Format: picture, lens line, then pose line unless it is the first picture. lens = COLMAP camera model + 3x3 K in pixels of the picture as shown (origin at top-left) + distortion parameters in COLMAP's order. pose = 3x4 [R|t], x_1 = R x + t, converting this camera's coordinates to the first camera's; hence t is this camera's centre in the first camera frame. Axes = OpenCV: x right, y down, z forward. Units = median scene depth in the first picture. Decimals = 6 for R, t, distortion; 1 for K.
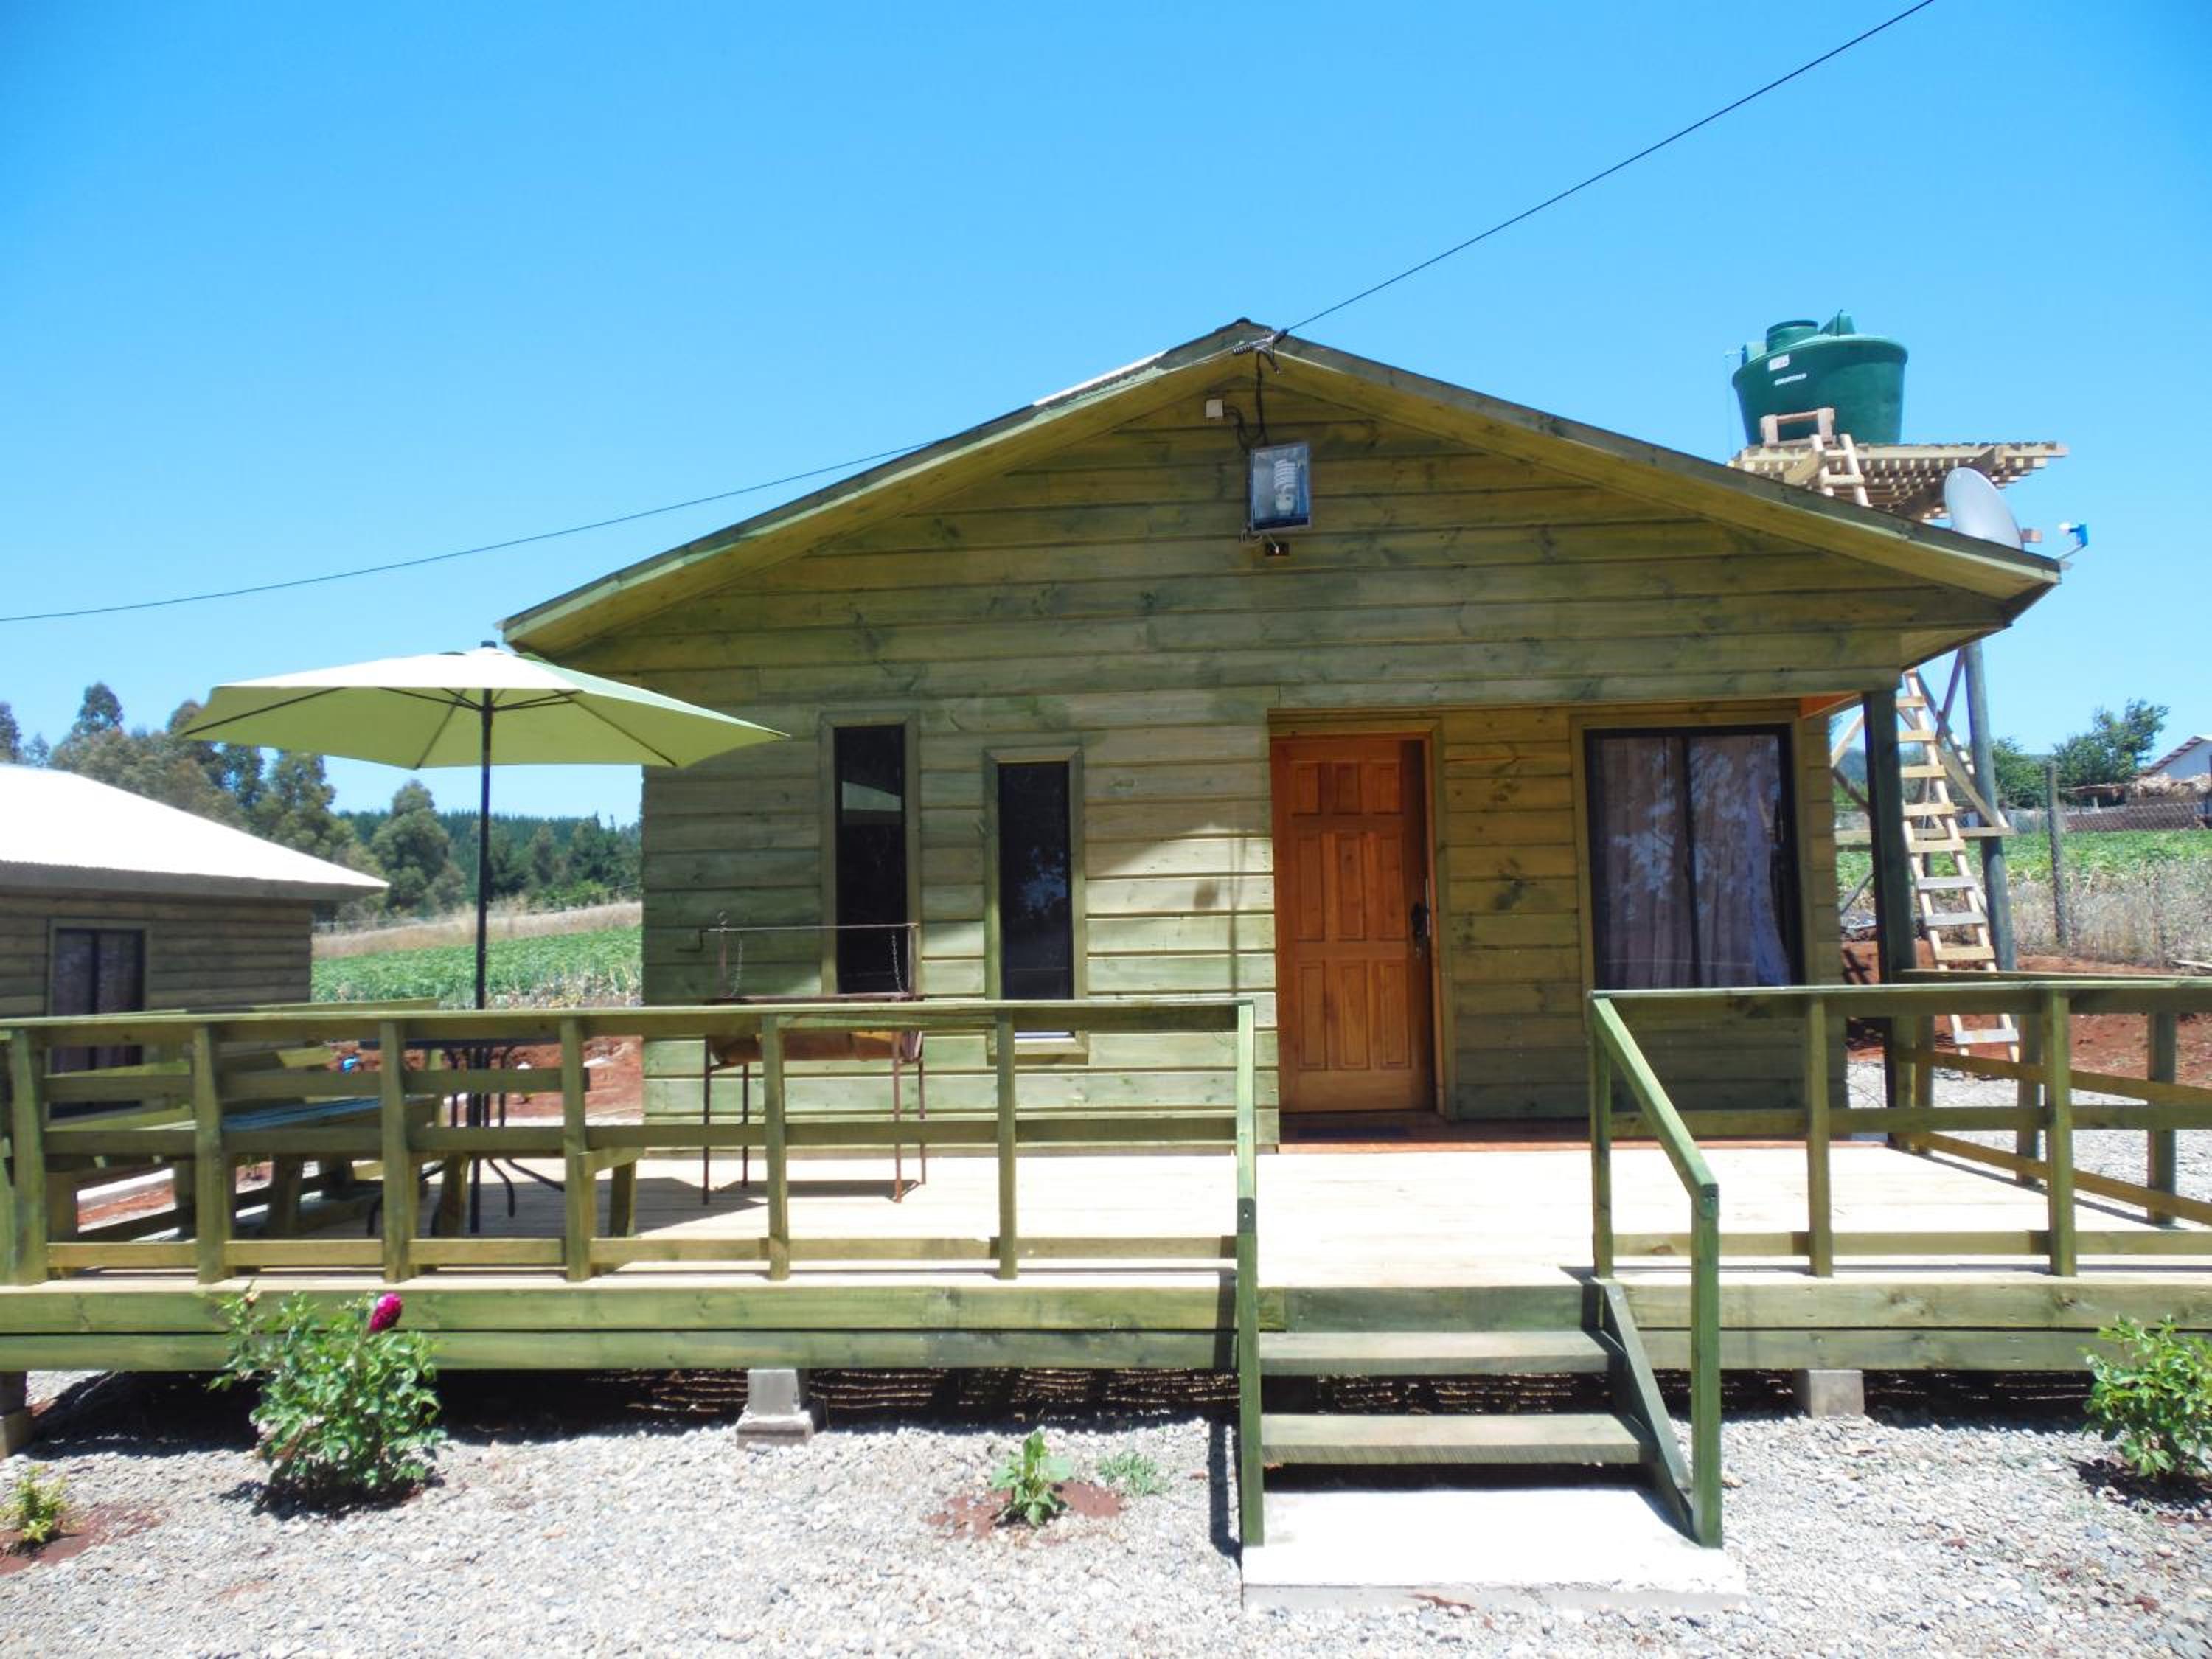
lens RADIAL K [[1659.7, 0, 1110.5], [0, 1659.7, 818.4], [0, 0, 1]] dist [-0.037716, 0.085362]
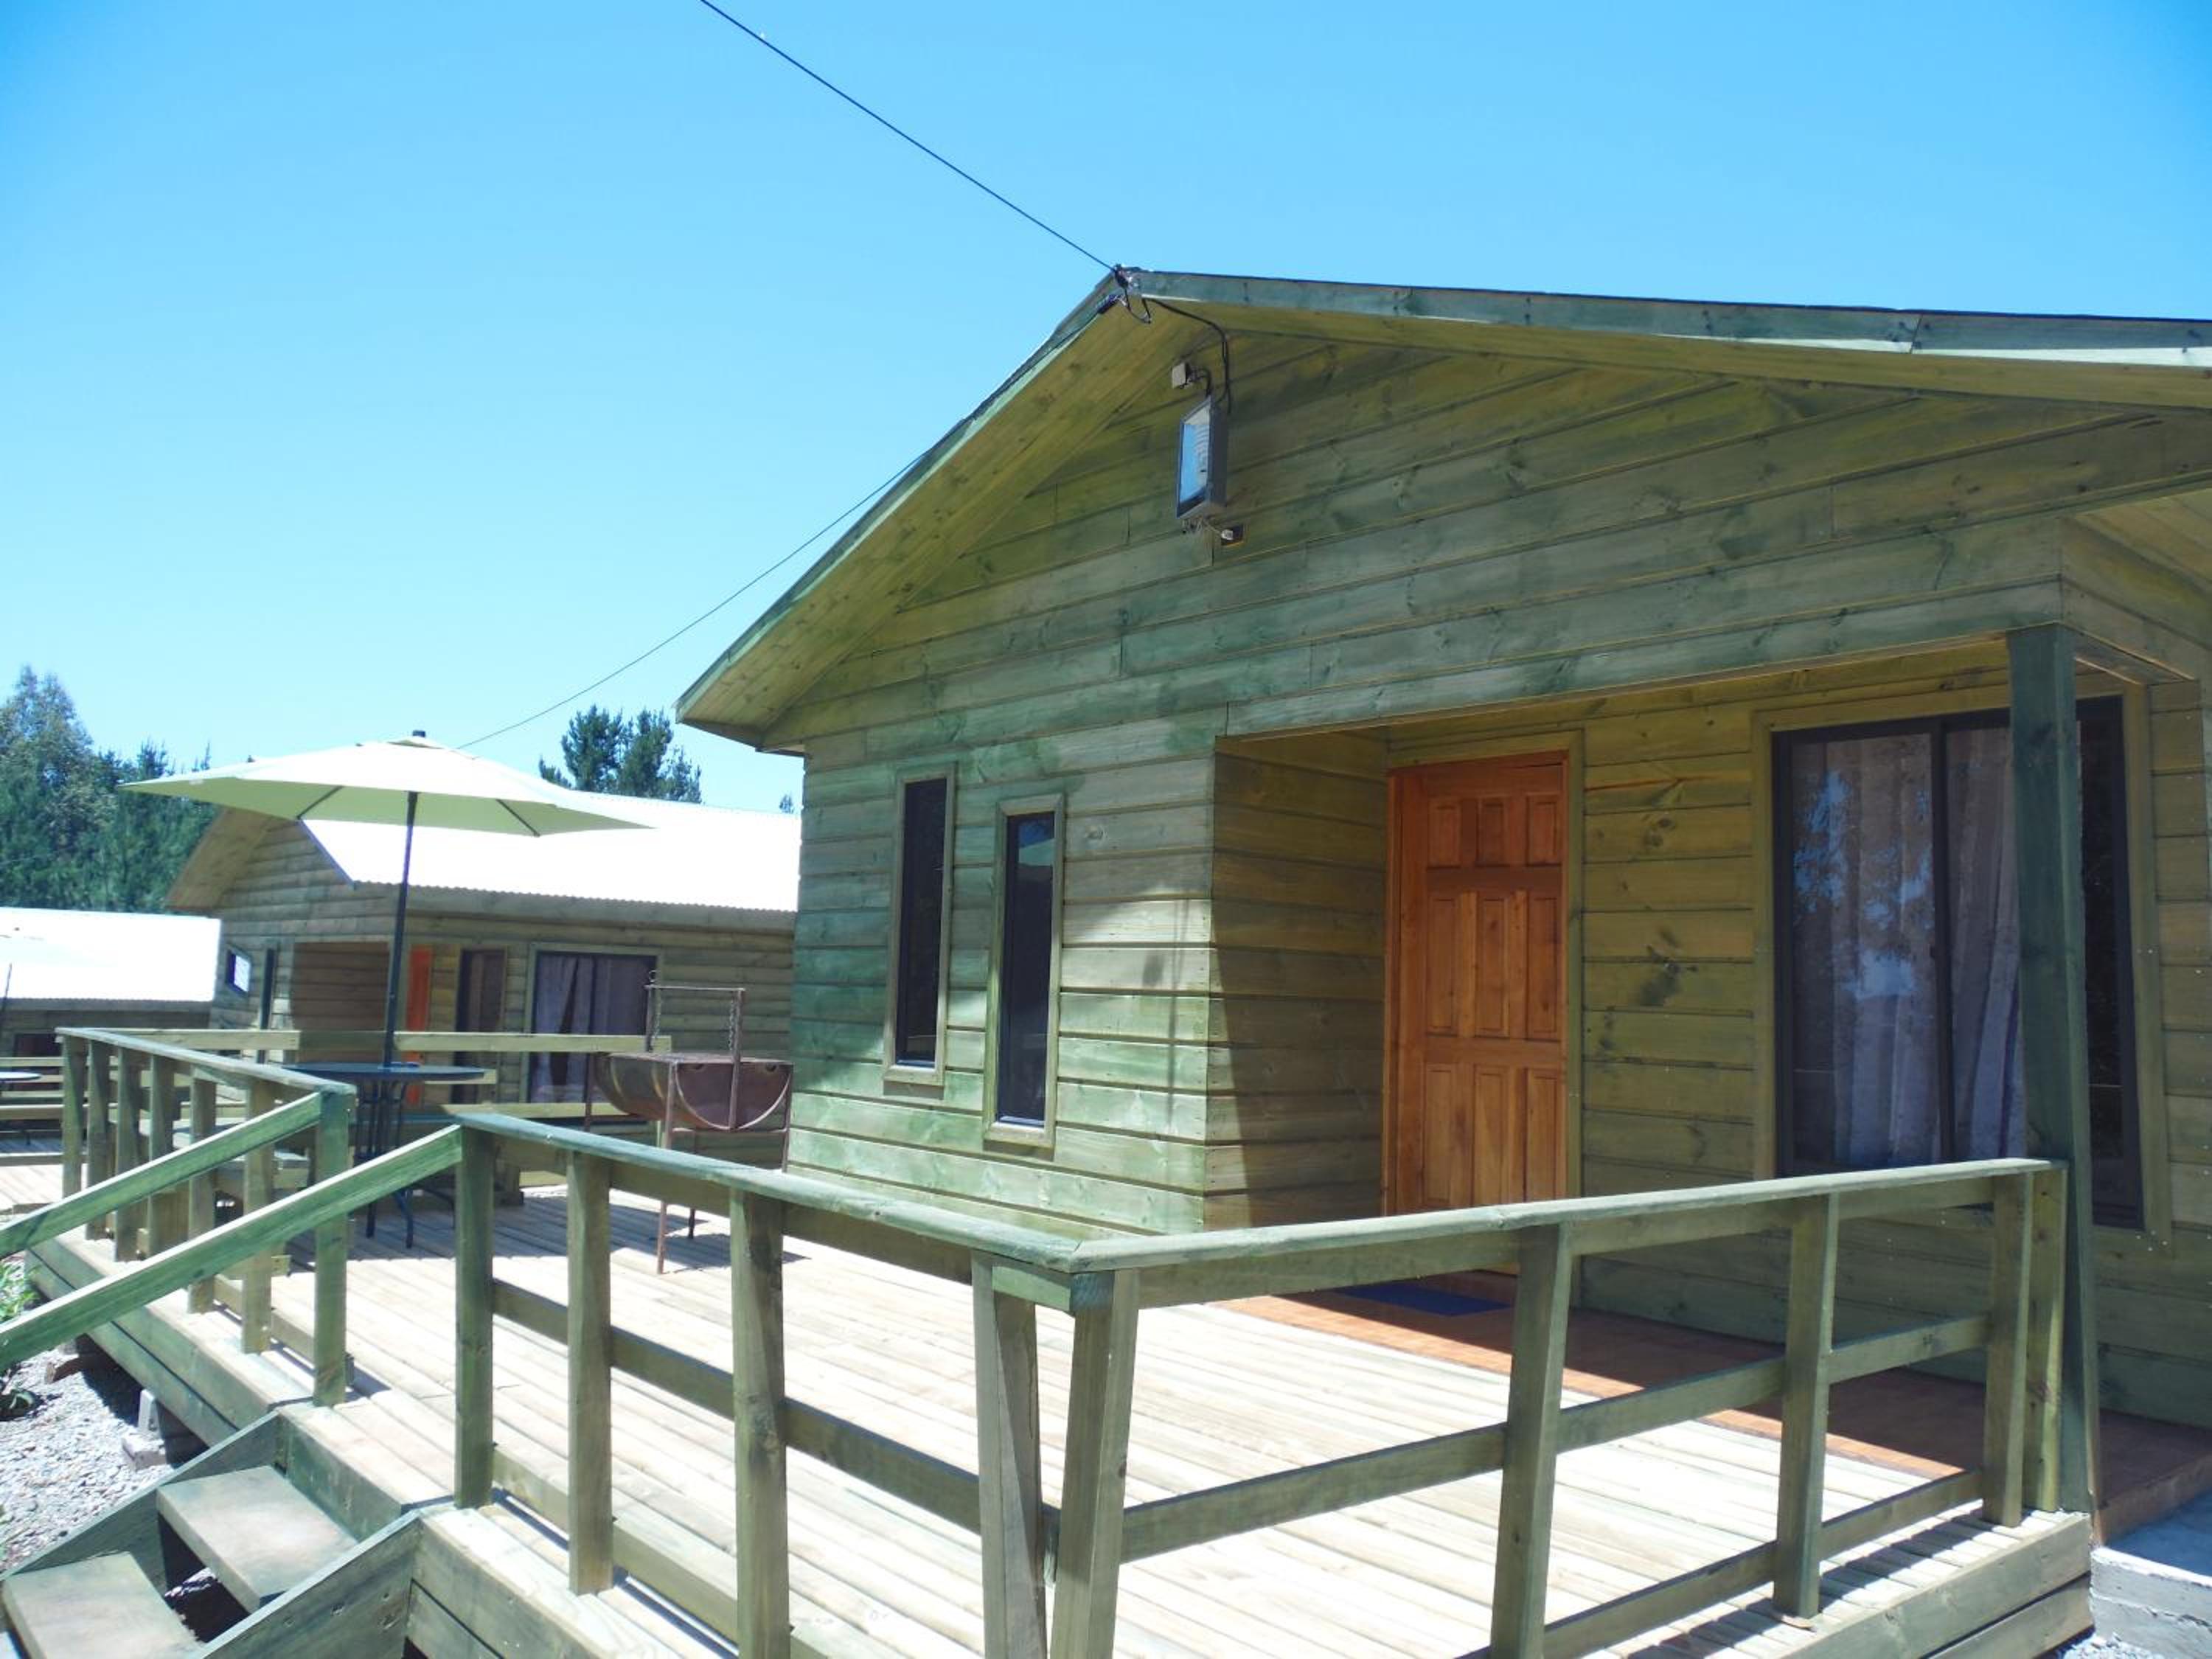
lens RADIAL K [[1659.7, 0, 1110.5], [0, 1659.7, 818.4], [0, 0, 1]] dist [-0.037716, 0.085362]
pose [[0.706764, -0.030269, -0.706801, 0.613887], [0.010161, 0.999416, -0.032640, -0.001774], [0.707376, 0.015887, 0.706659, 0.402647]]
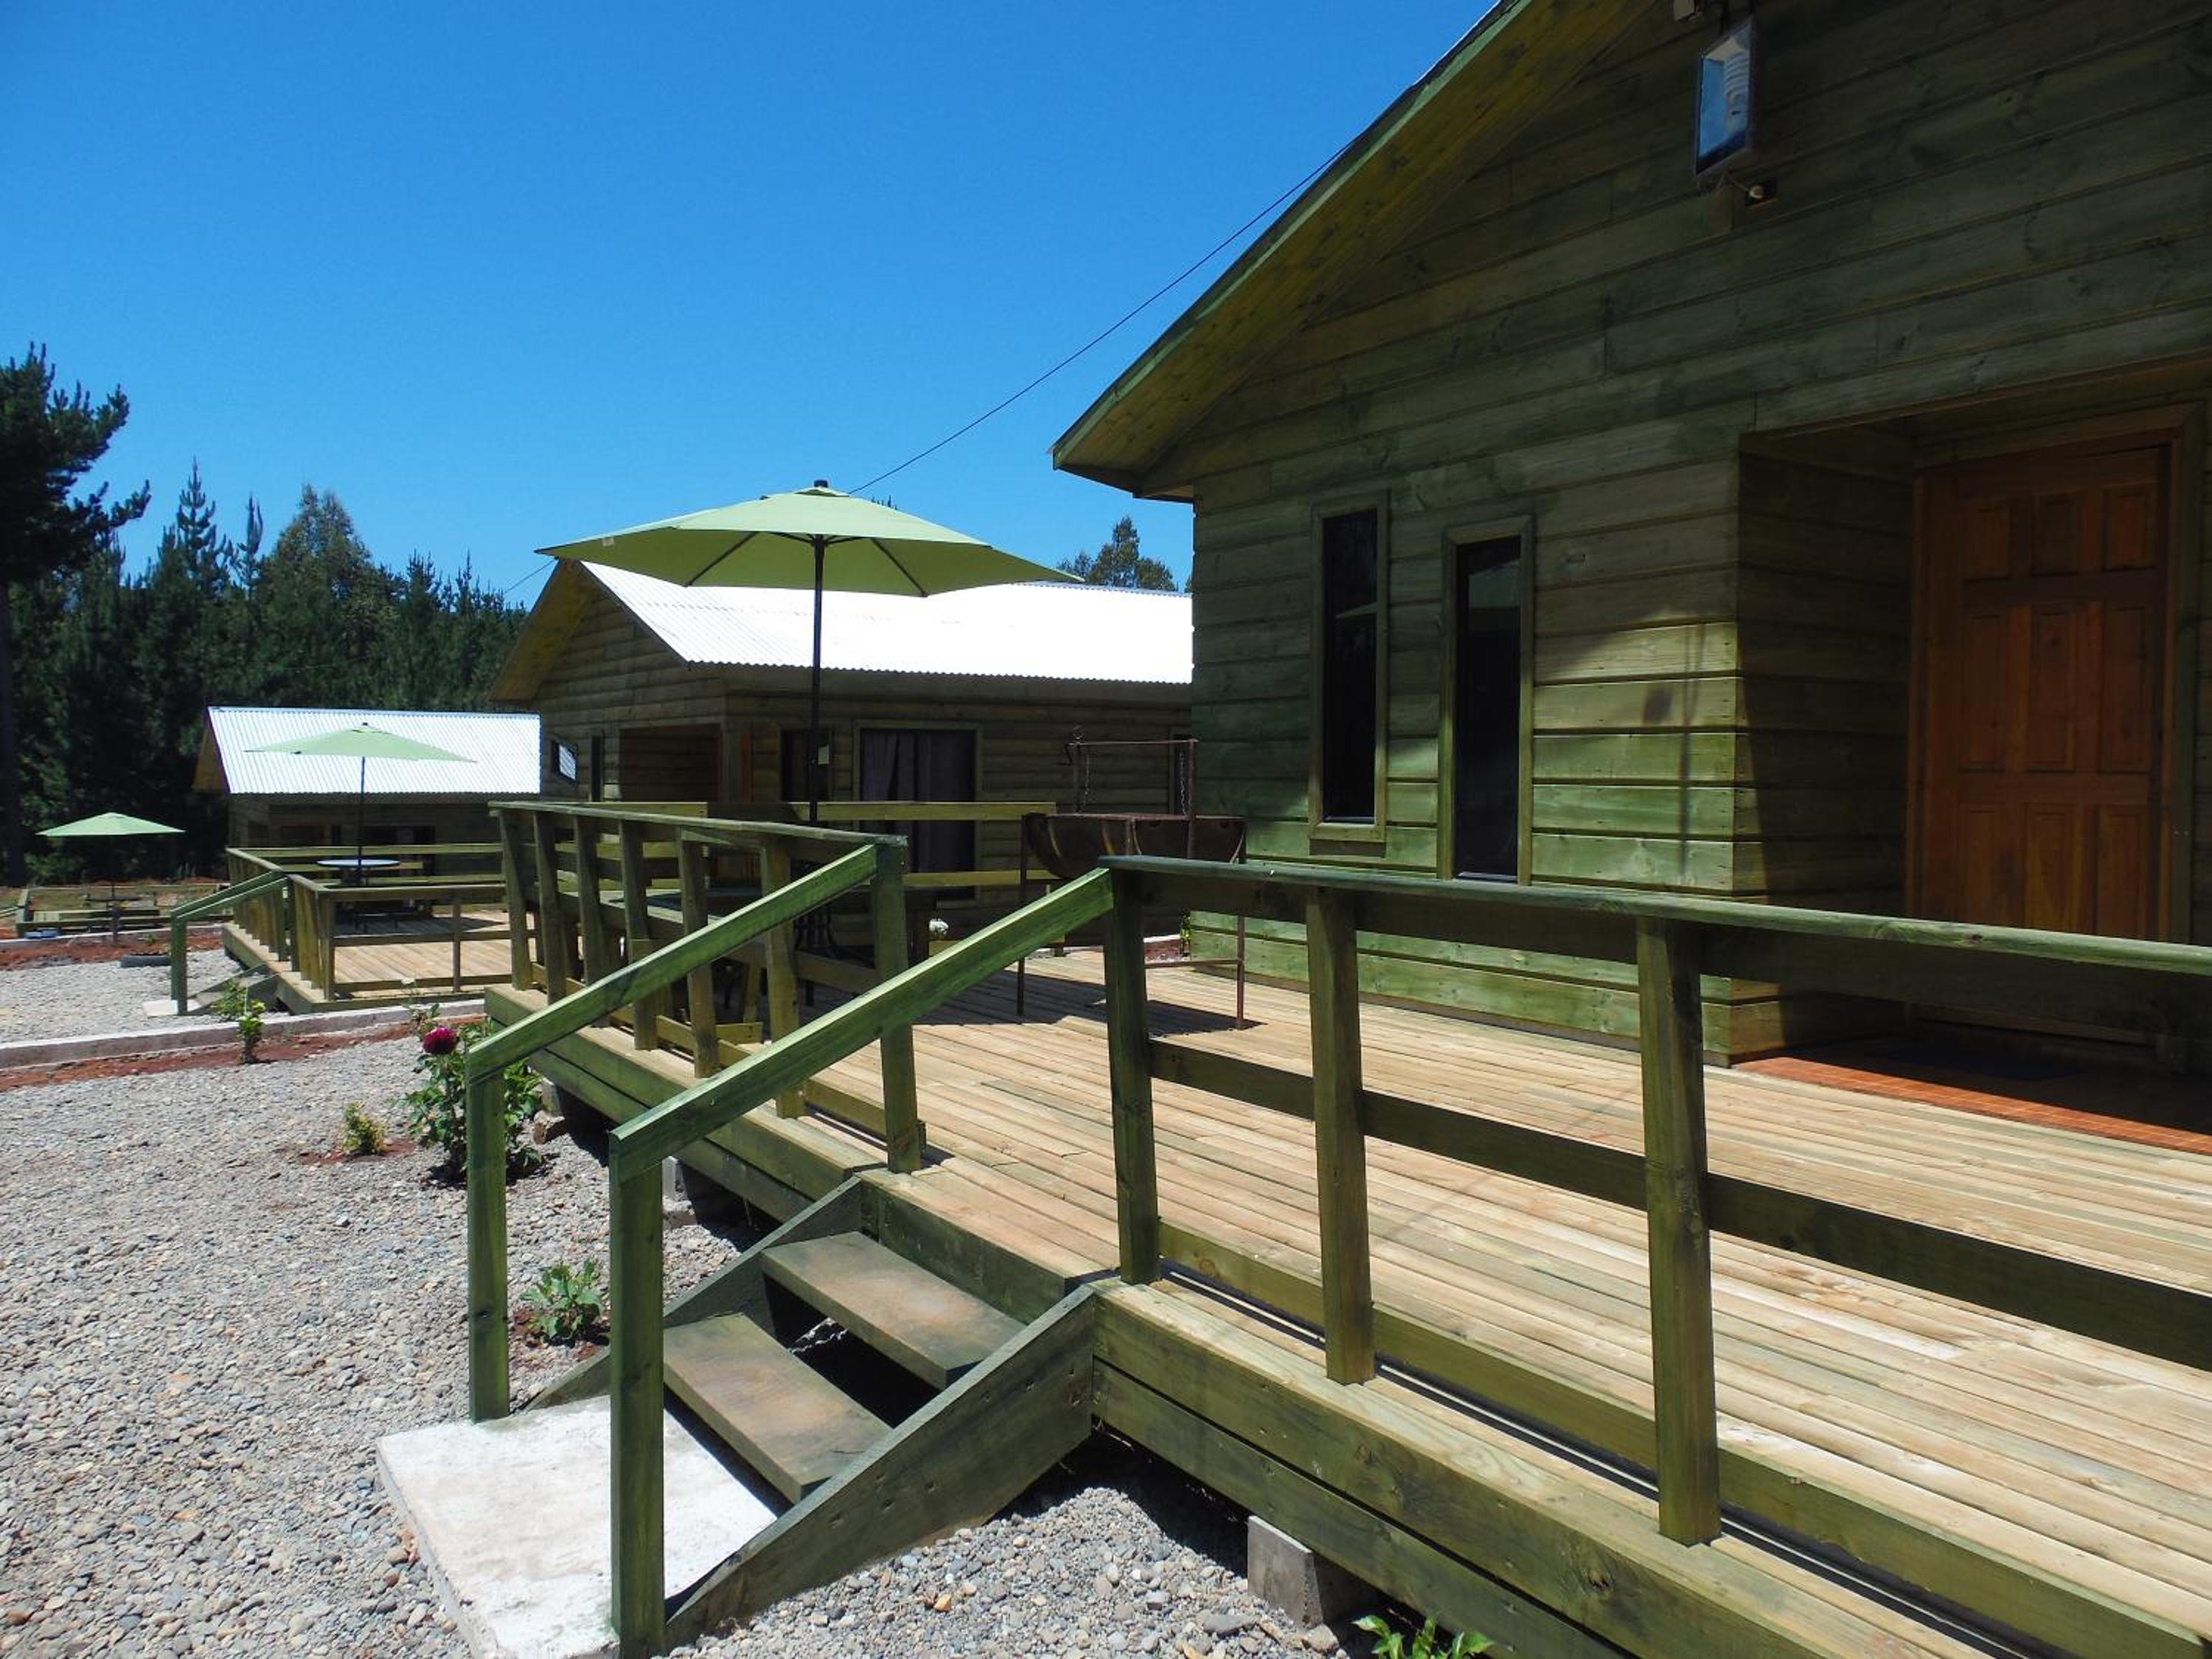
lens RADIAL K [[1659.7, 0, 1110.5], [0, 1659.7, 818.4], [0, 0, 1]] dist [-0.037716, 0.085362]
pose [[0.608414, 0.048445, -0.792140, 0.484840], [0.045064, 0.994416, 0.095427, 0.015293], [0.792340, -0.093756, 0.602833, 0.360638]]
